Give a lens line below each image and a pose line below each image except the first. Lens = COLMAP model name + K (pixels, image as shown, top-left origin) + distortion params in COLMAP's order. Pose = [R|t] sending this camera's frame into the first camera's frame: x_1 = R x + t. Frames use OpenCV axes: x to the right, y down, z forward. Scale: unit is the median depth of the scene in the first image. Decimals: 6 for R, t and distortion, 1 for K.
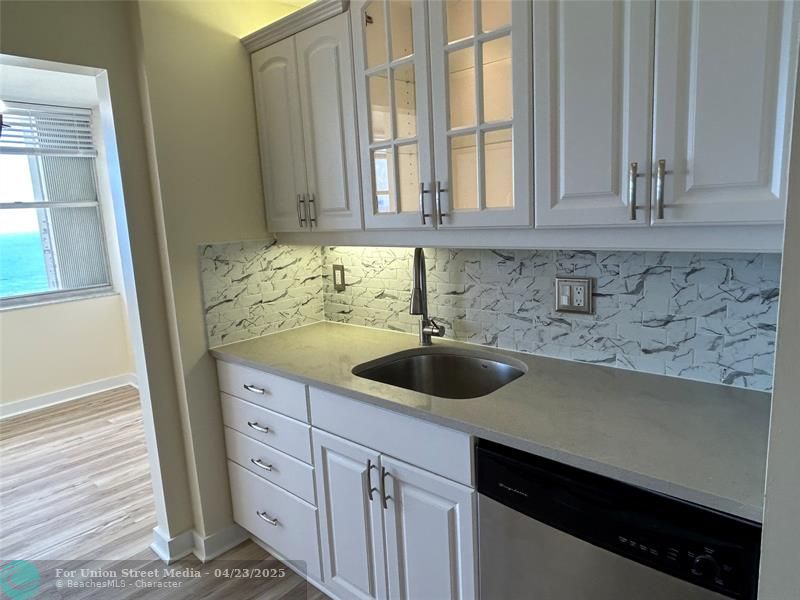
lens RADIAL K [[522.8, 0, 399.5], [0, 522.8, 300.7], [0, 0, 1]] dist [-0.001754, -0.001278]
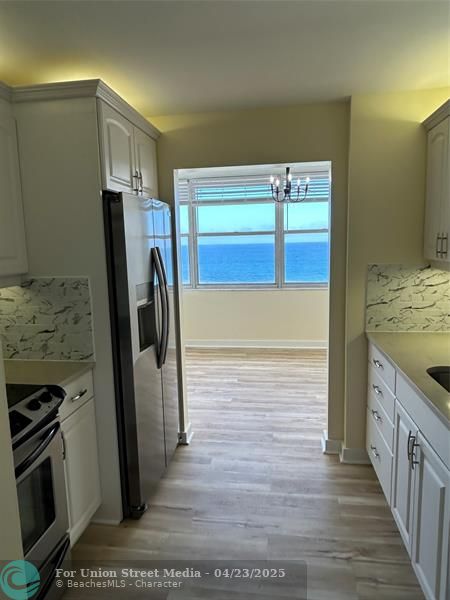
lens RADIAL K [[392.1, 0, 225.9], [0, 392.1, 295.9], [0, 0, 1]] dist [-0.001754, -0.001278]
pose [[0.566963, 0.147368, -0.810454, 0.309315], [-0.146204, 0.986249, 0.077055, -0.038527], [0.810665, 0.074804, 0.580712, -0.012968]]
